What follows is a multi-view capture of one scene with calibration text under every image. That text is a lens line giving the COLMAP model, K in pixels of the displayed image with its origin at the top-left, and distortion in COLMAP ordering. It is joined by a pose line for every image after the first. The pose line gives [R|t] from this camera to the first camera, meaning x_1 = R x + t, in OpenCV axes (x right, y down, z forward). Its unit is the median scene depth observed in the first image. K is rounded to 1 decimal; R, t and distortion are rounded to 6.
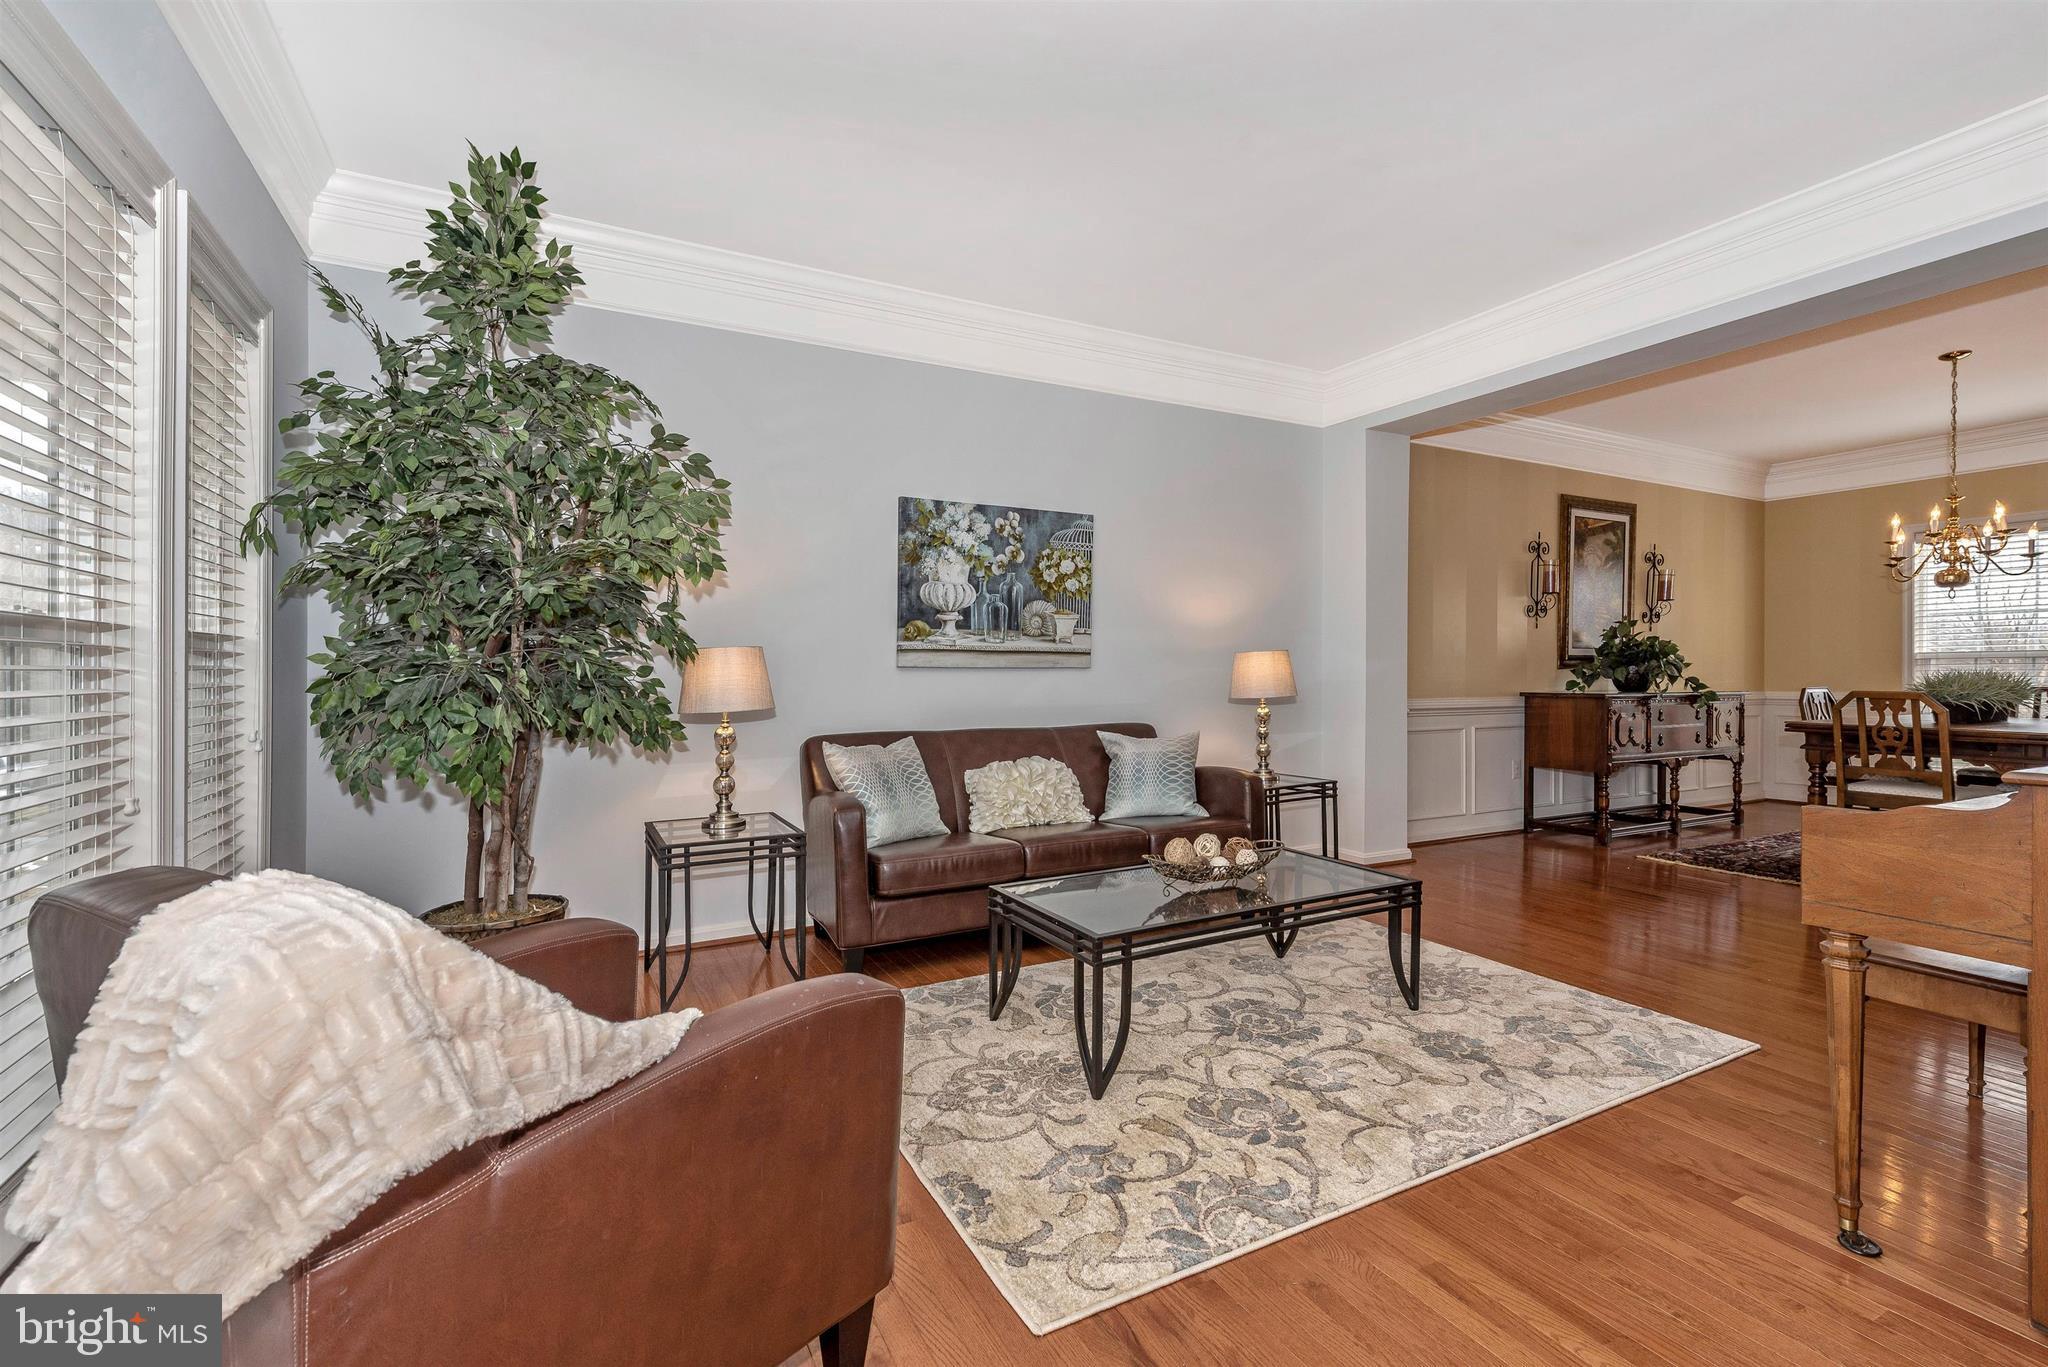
lens RADIAL K [[905.7, 0, 1024.0], [0, 905.7, 683.5], [0, 0, 1]] dist [0.012242, -0.000179]
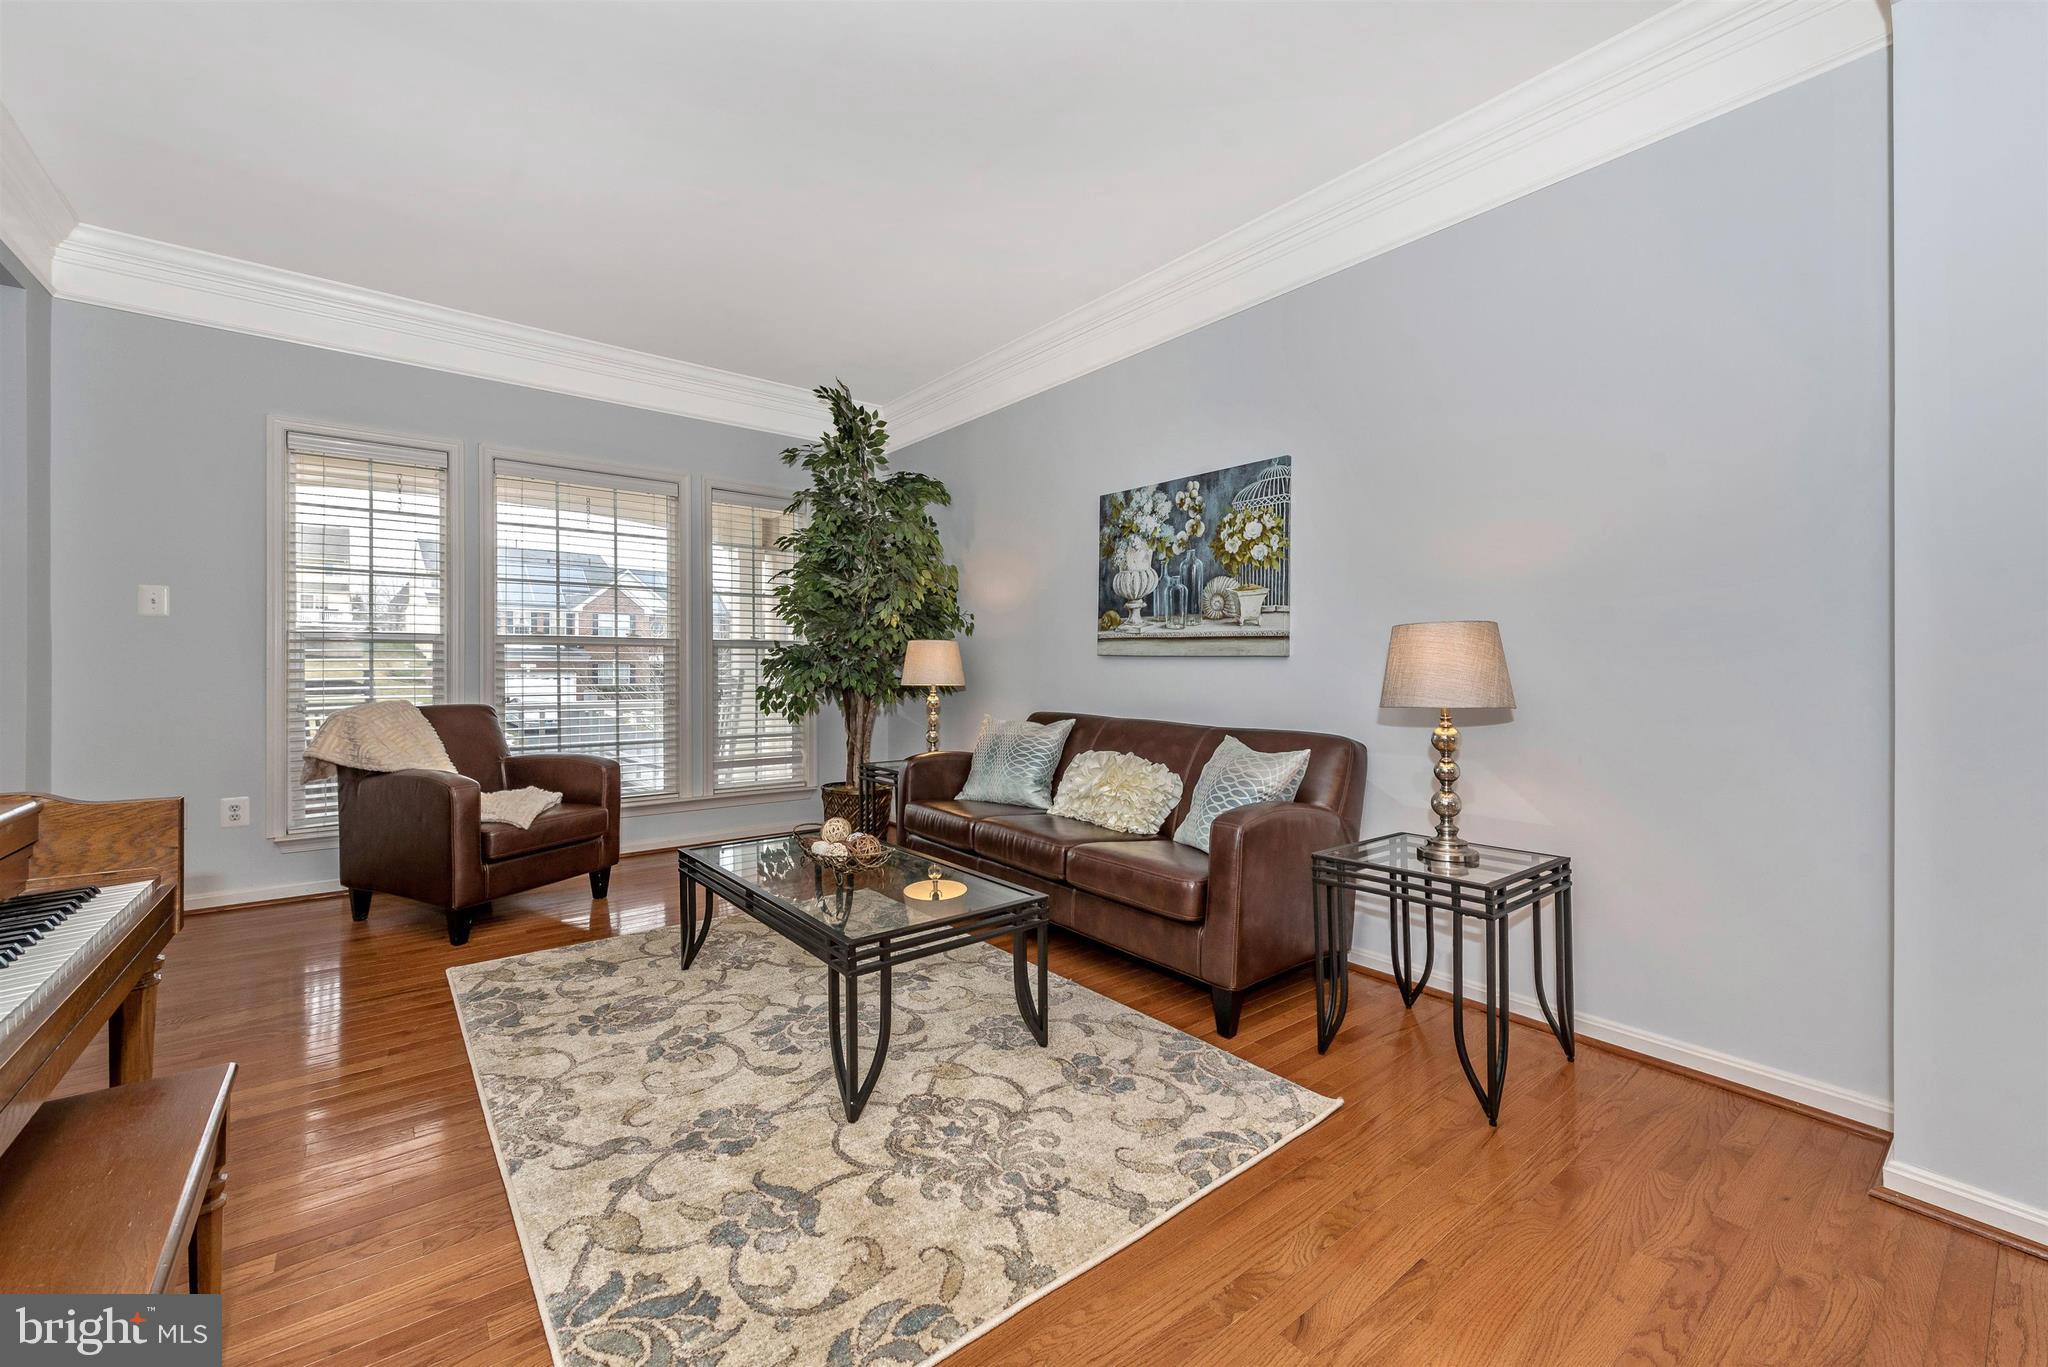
lens RADIAL K [[818.2, 0, 1016.9], [0, 818.2, 670.6], [0, 0, 1]] dist [0.009374, -0.000232]
pose [[0.182522, 0.013510, -0.983109, 0.781977], [-0.022035, 0.999711, 0.009648, -0.007310], [0.982955, 0.019902, 0.182767, 0.715908]]
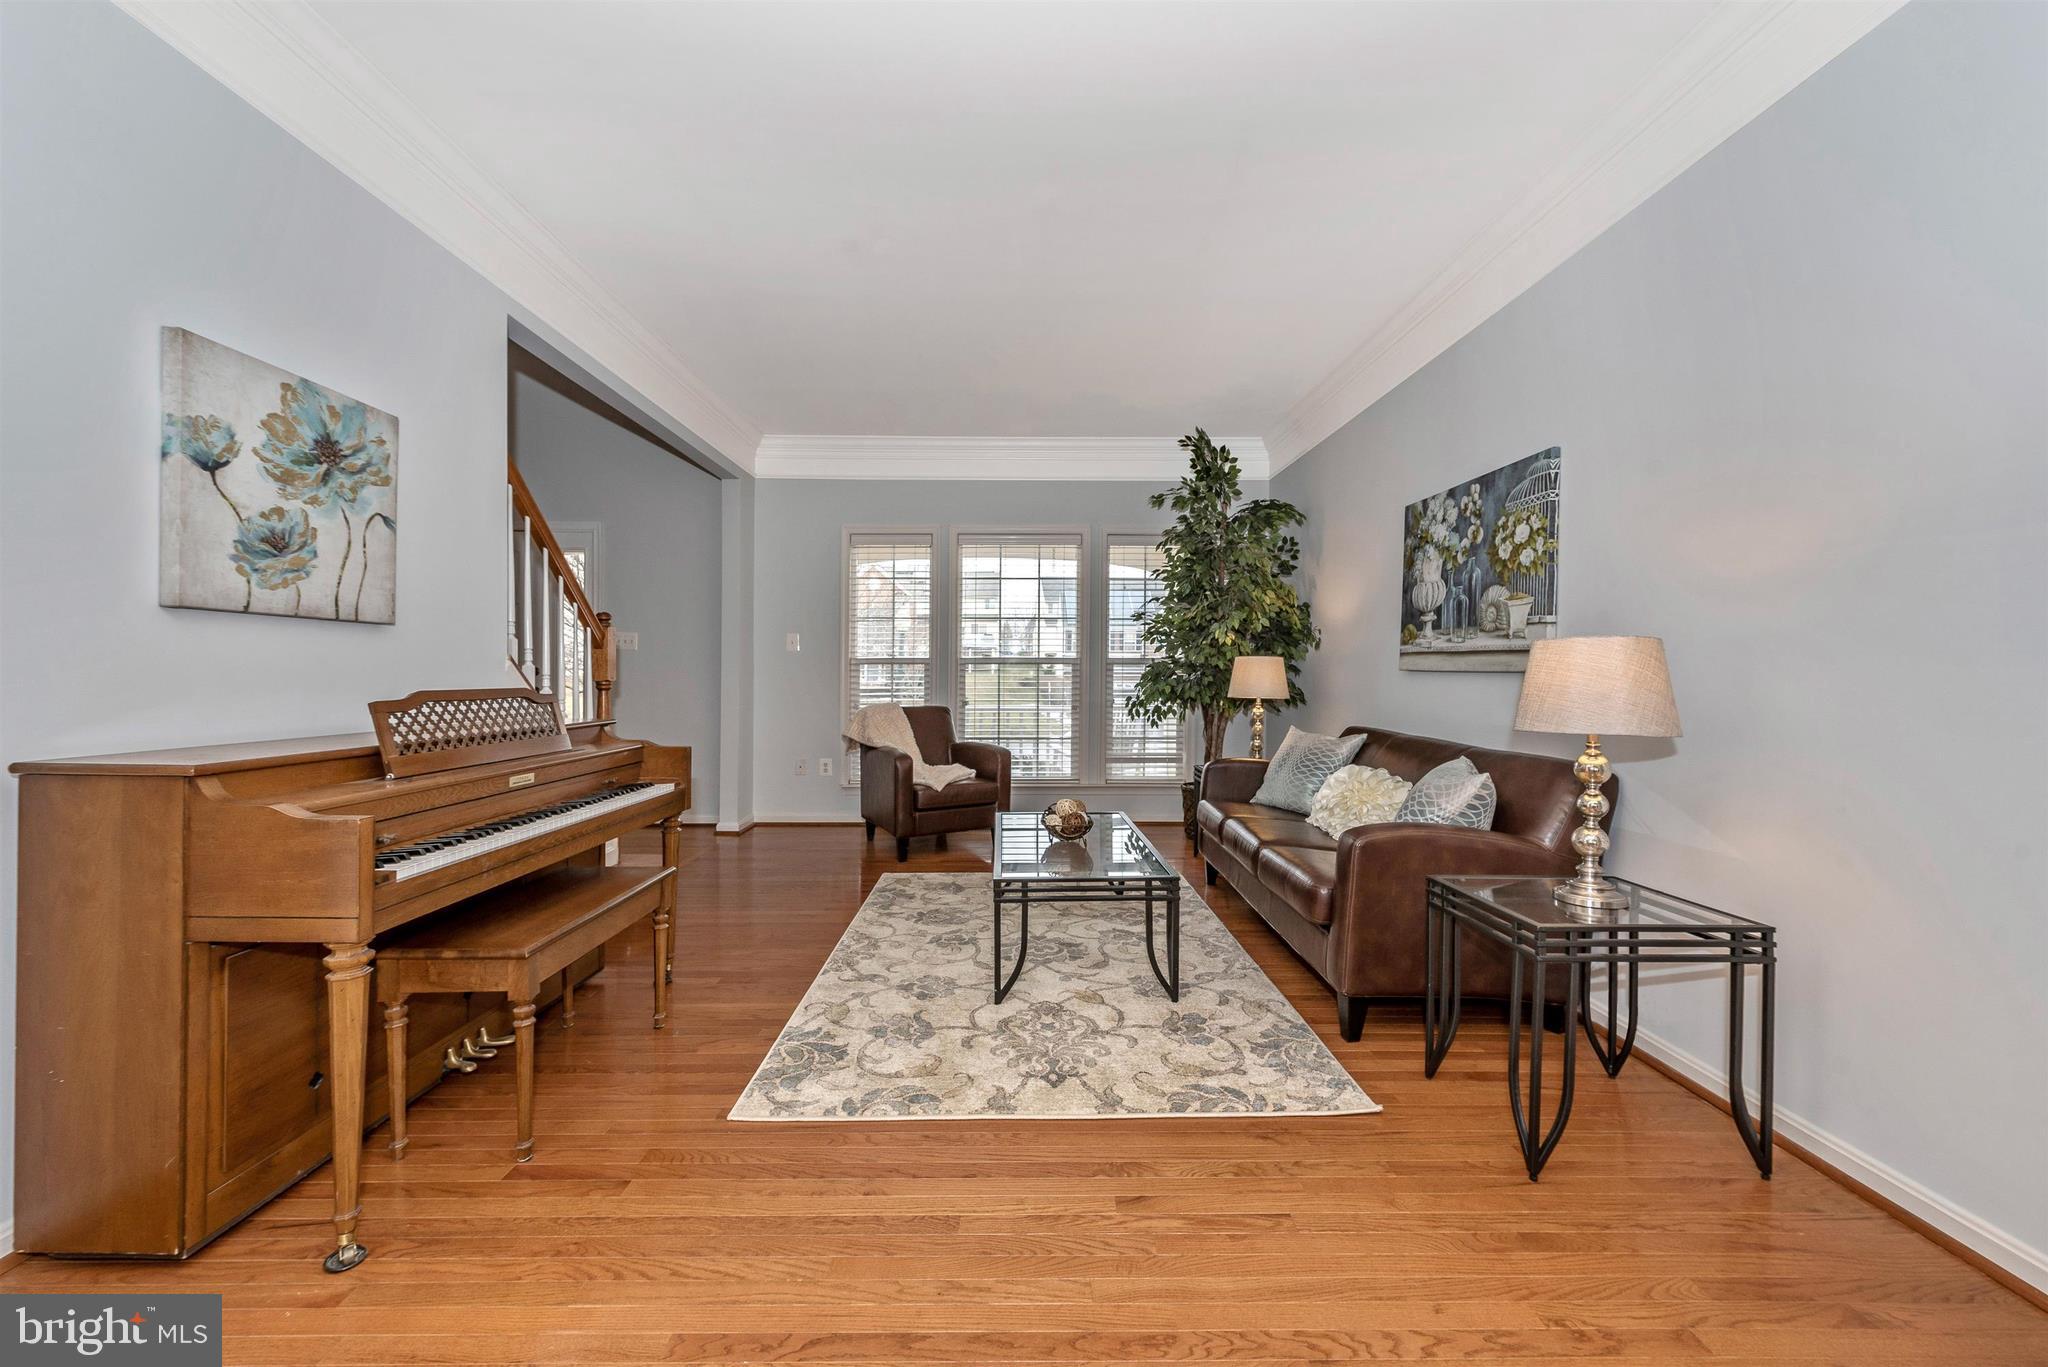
lens RADIAL K [[797.5, 0, 1024.0], [0, 797.5, 683.5], [0, 0, 1]] dist [0.006392, -0.000475]
pose [[-0.453256, 0.017370, -0.891211, 0.868608], [-0.013962, 0.999549, 0.026583, -0.020909], [0.891271, 0.024492, -0.452809, 1.010498]]
